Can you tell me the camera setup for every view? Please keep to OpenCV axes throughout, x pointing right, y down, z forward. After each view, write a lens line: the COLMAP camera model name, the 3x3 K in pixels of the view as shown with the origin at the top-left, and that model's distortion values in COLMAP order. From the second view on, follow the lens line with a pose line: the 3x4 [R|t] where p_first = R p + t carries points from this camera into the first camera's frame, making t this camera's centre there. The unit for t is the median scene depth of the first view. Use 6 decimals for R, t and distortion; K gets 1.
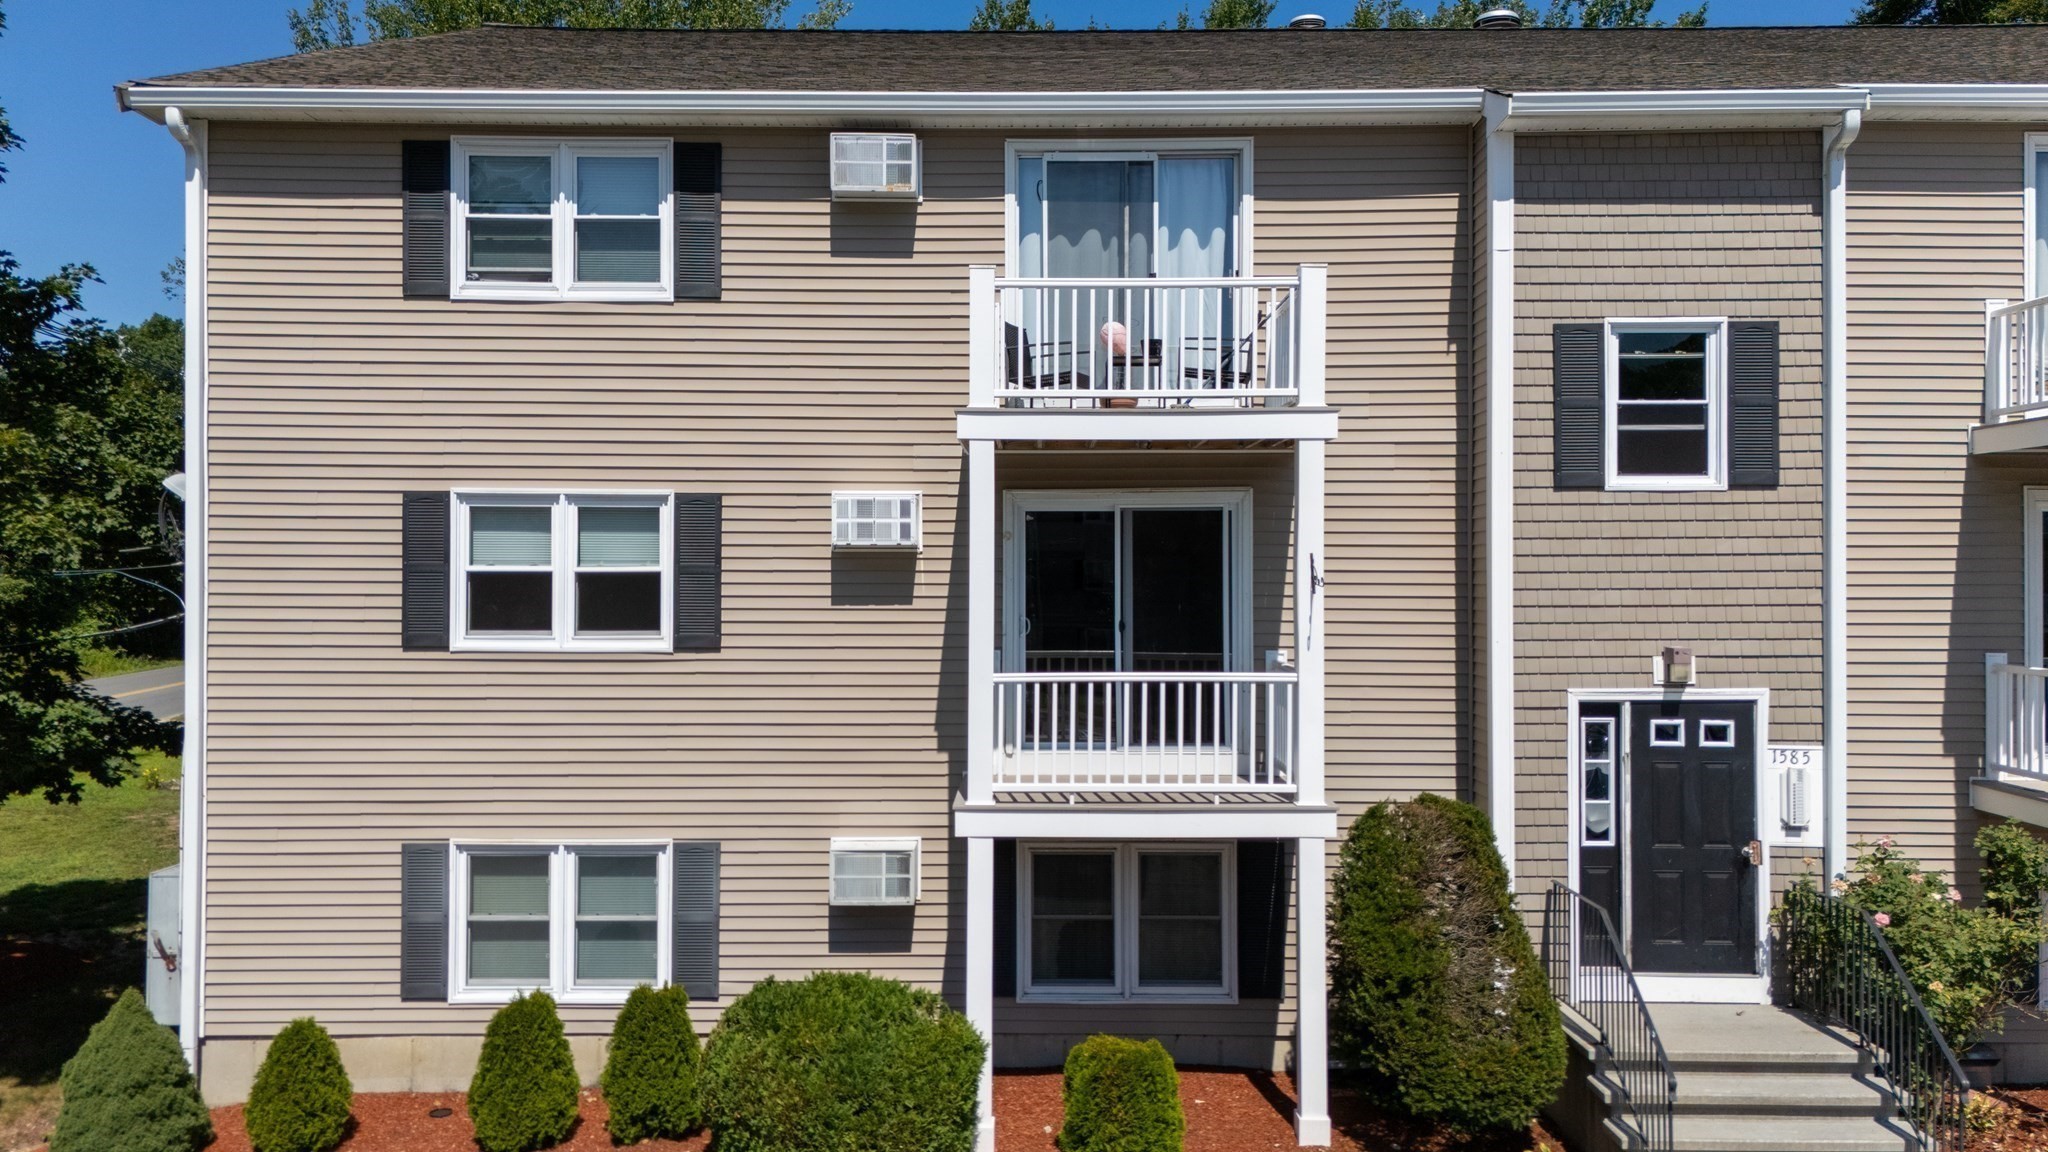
lens RADIAL K [[1509.1, 0, 1036.2], [0, 1509.1, 574.5], [0, 0, 1]] dist [0.028476, -0.003387]
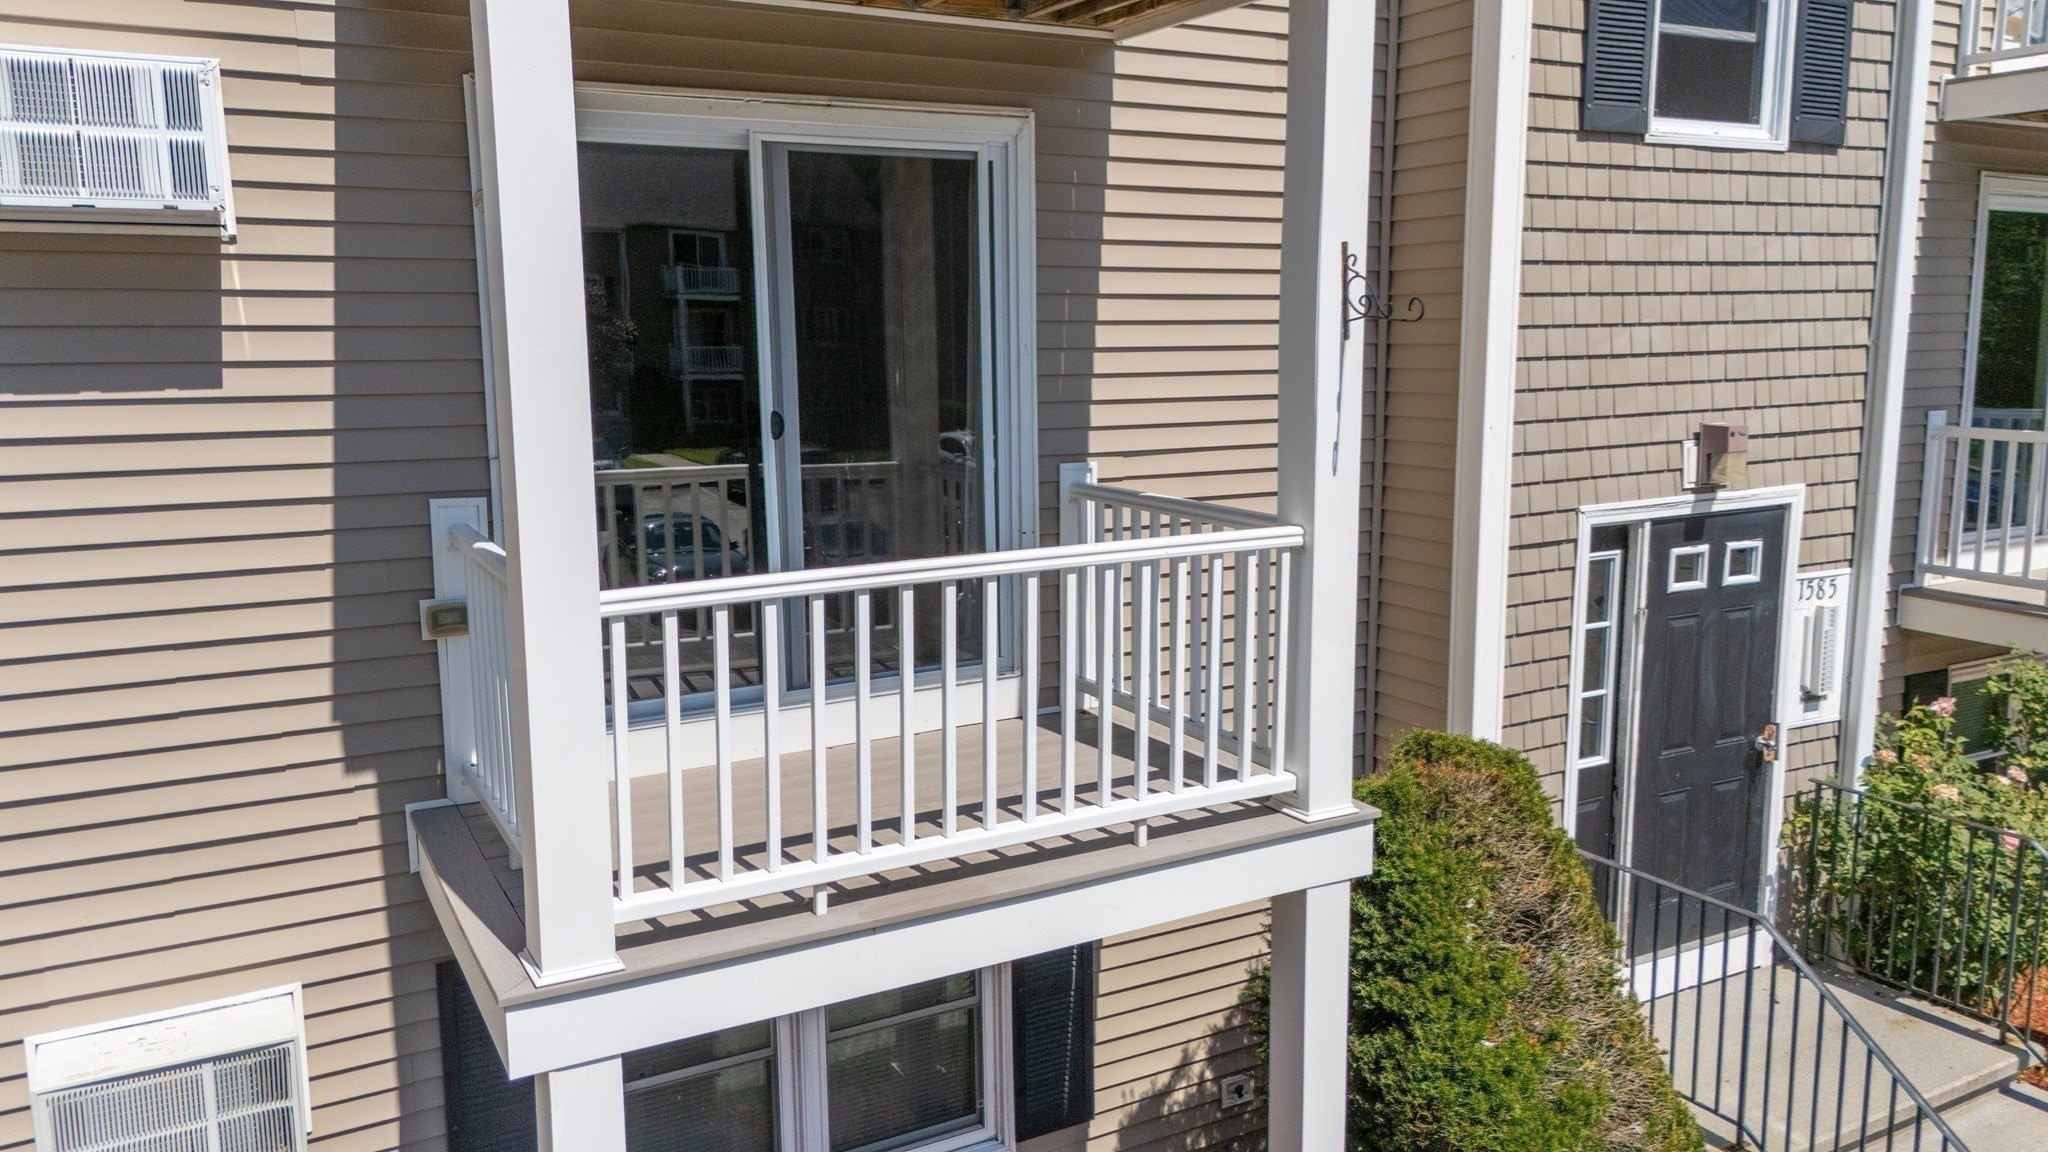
lens RADIAL K [[1509.1, 0, 1036.2], [0, 1509.1, 574.5], [0, 0, 1]] dist [0.028476, -0.003387]
pose [[0.874634, -0.086589, 0.476988, -0.092652], [0.009506, 0.986793, 0.161705, 0.007842], [-0.484691, -0.136899, 0.863906, 0.605325]]
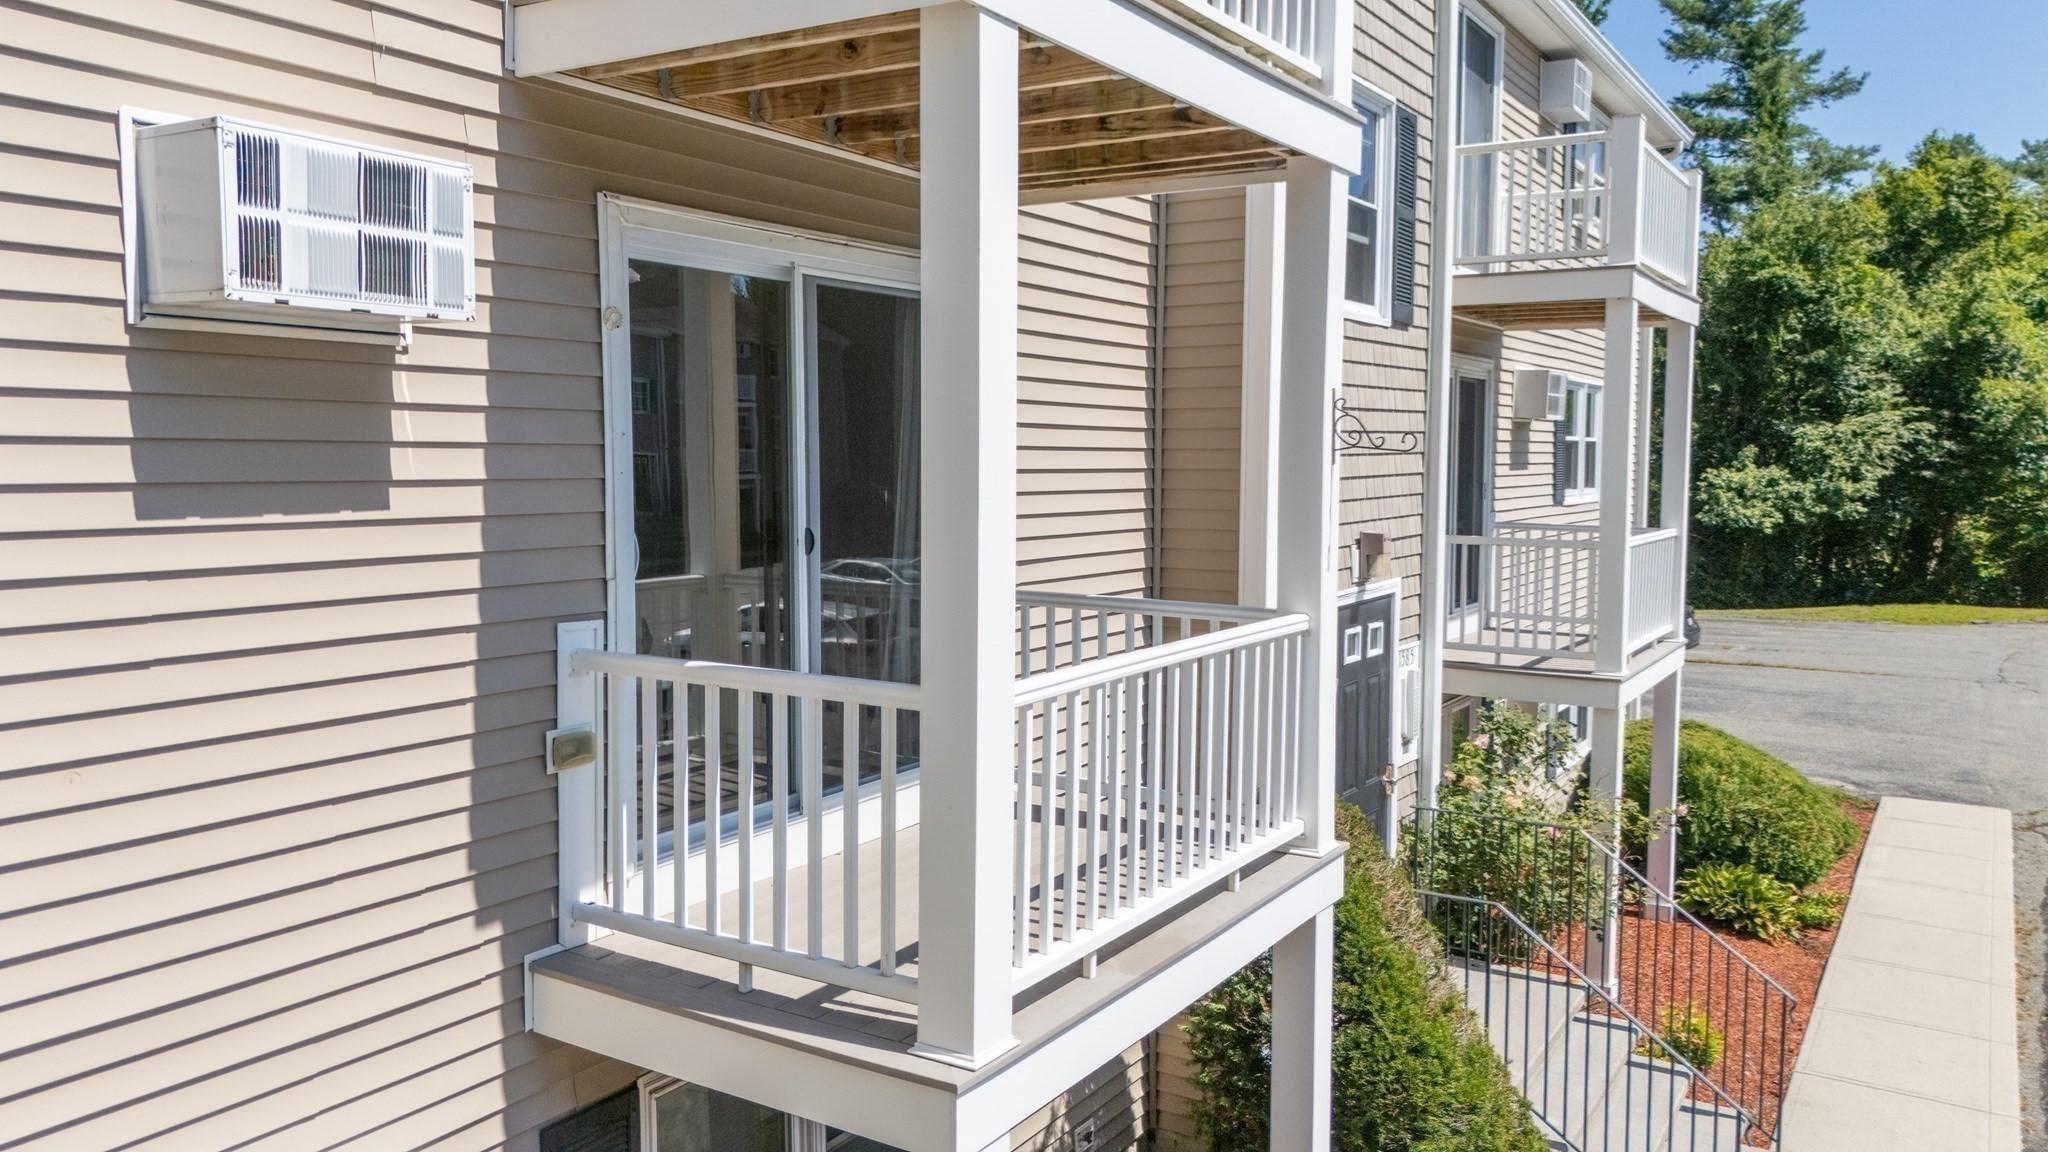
lens RADIAL K [[1499.5, 0, 1031.6], [0, 1499.5, 569.1], [0, 0, 1]] dist [0.034171, -0.001467]
pose [[0.535709, -0.065325, 0.841872, -0.298285], [-0.003682, 0.996813, 0.079690, 0.007114], [-0.844395, -0.045790, 0.533761, 0.732540]]
